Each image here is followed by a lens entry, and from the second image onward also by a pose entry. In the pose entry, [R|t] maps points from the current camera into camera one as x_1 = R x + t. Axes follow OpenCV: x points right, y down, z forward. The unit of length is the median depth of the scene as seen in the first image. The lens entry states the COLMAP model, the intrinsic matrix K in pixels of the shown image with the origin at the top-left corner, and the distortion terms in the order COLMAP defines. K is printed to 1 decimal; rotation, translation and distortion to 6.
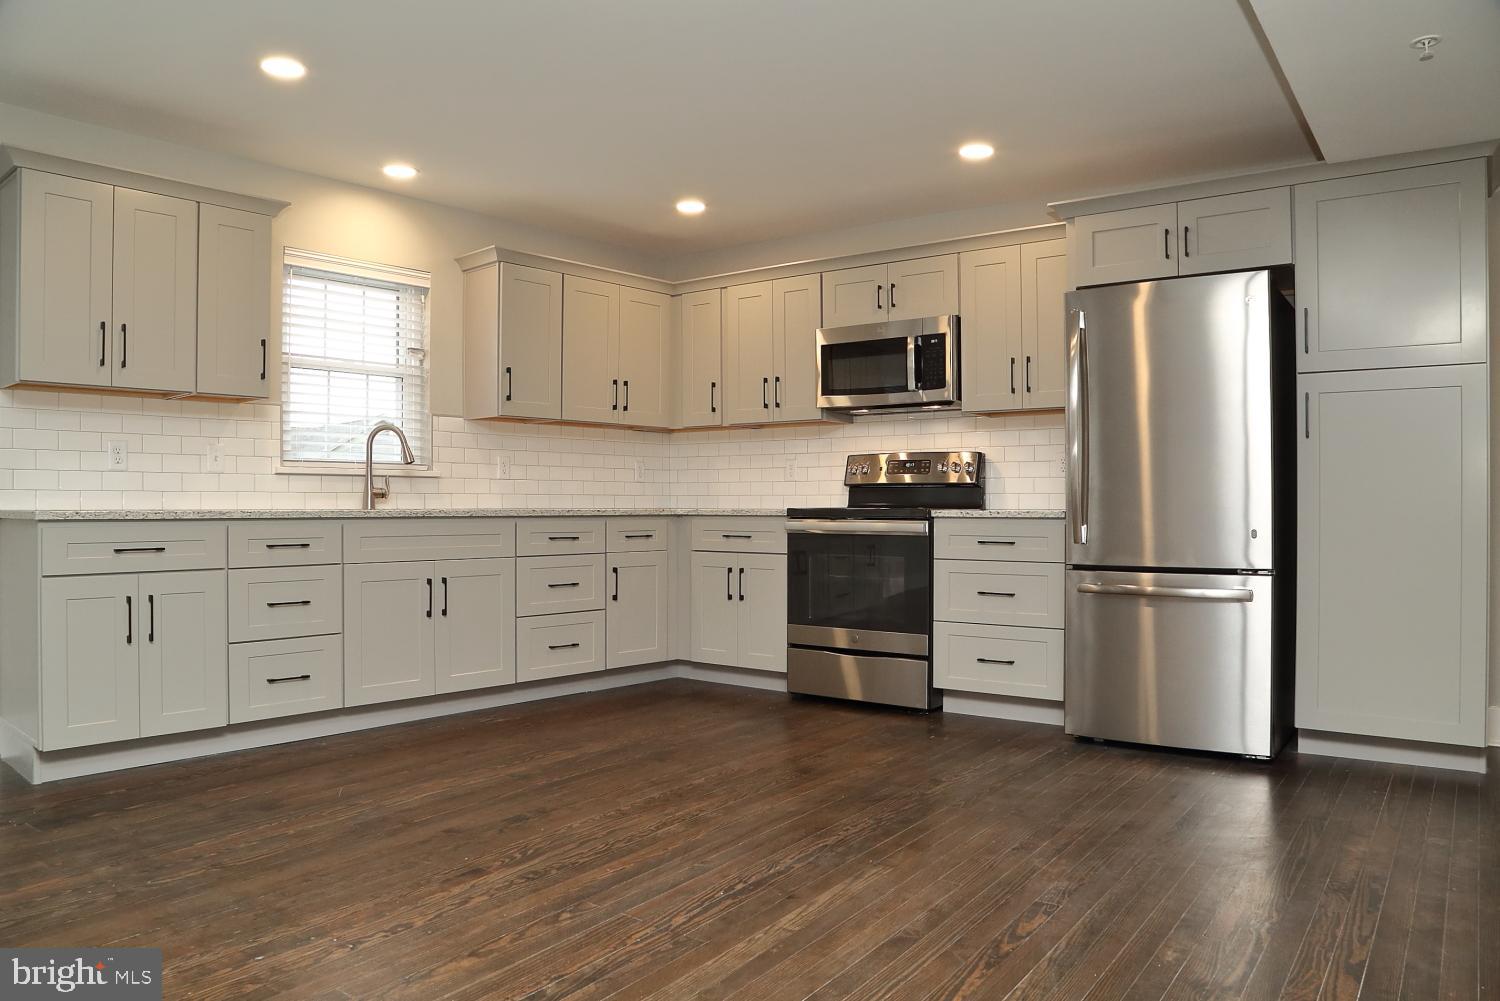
lens RADIAL K [[1045.2, 0, 750.0], [0, 1045.2, 500.5], [0, 0, 1]] dist [-0.078419, 0.000450]
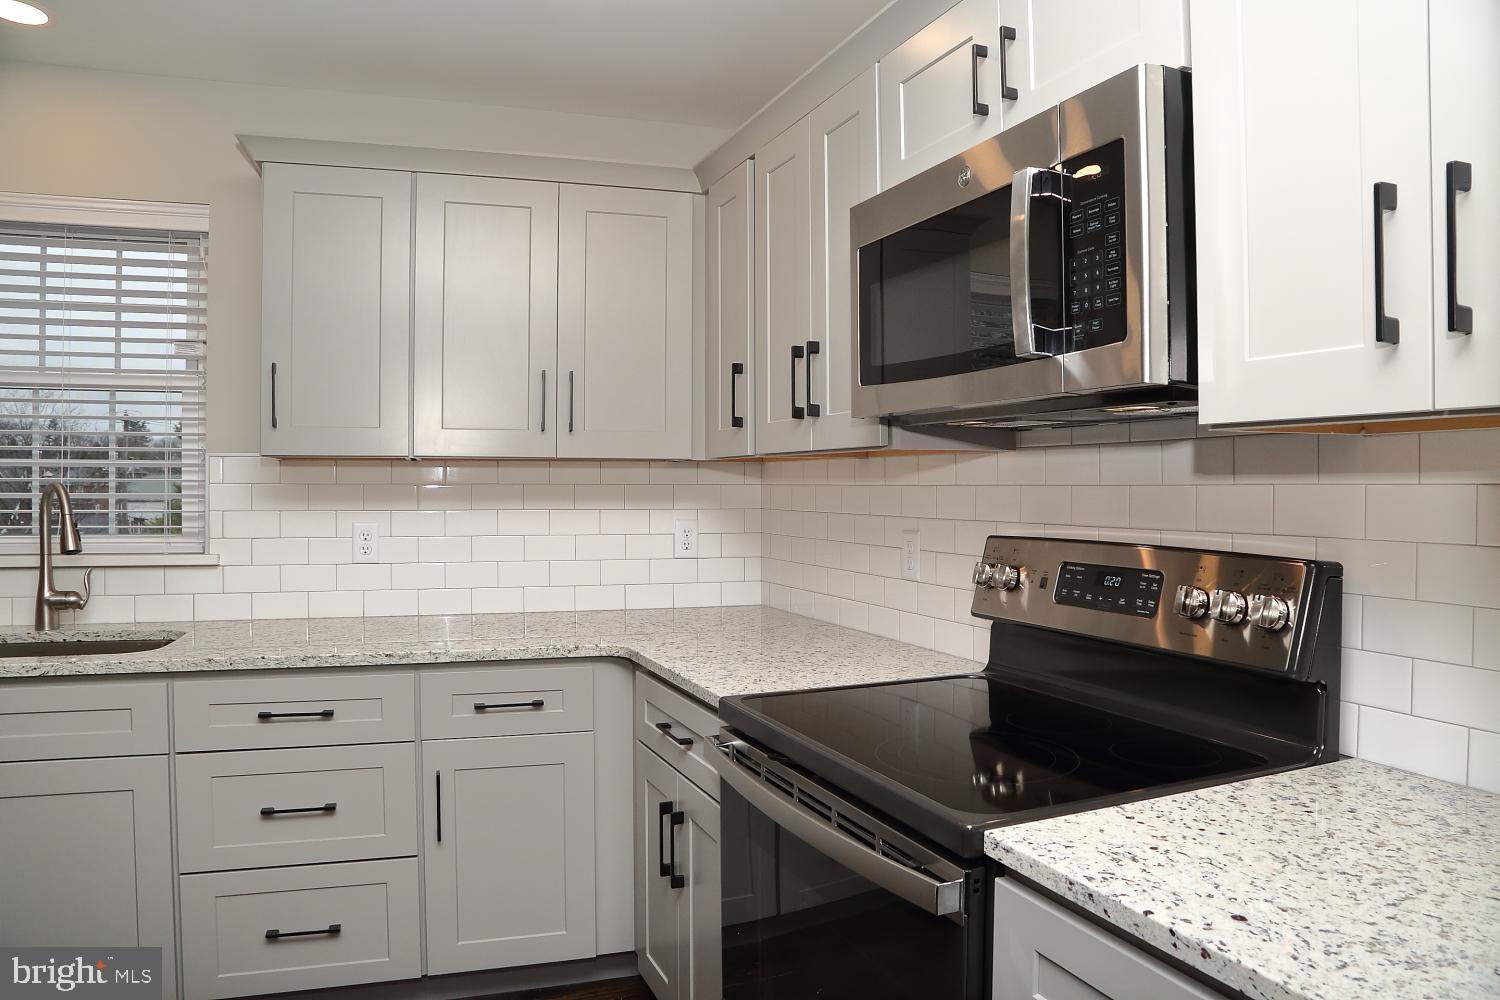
lens RADIAL K [[1013.8, 0, 749.7], [0, 1013.8, 485.4], [0, 0, 1]] dist [-0.084155, 0.000948]
pose [[0.863377, 0.000400, -0.504560, 0.225791], [0.000087, 1.000000, 0.000943, -0.067924], [0.504560, -0.000858, 0.863376, 0.703200]]
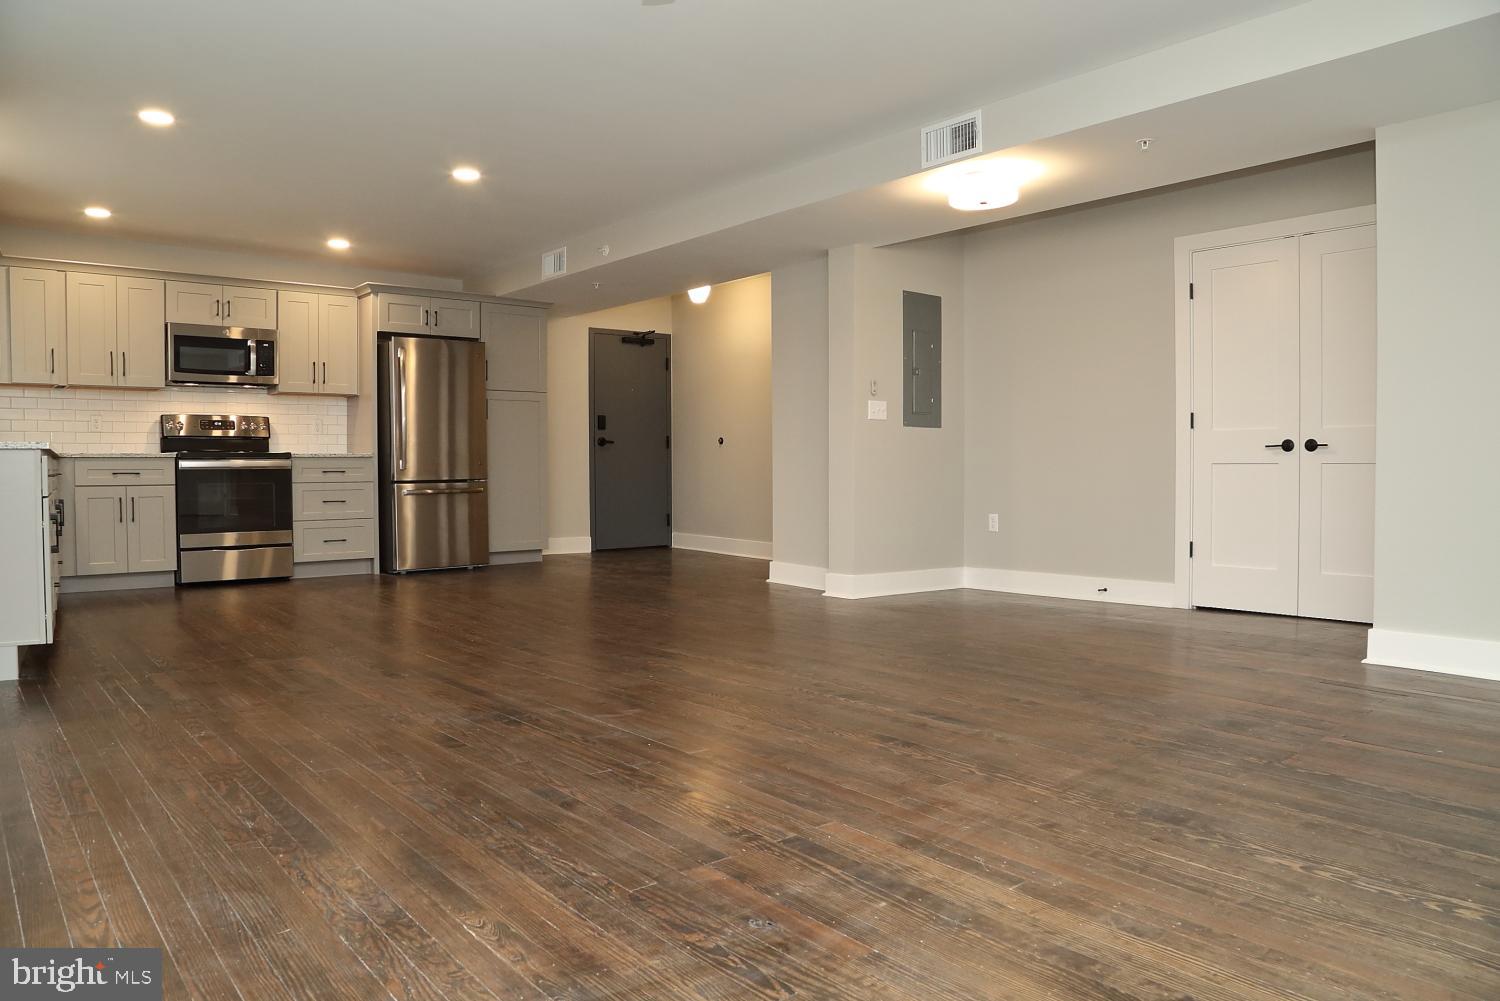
lens RADIAL K [[1045.7, 0, 748.1], [0, 1045.7, 521.6], [0, 0, 1]] dist [-0.061058, 0.001209]
pose [[0.262710, -0.050798, 0.963537, -1.092717], [0.000881, 0.998625, 0.052408, 0.029270], [-0.964874, -0.012920, 0.262394, -0.097162]]
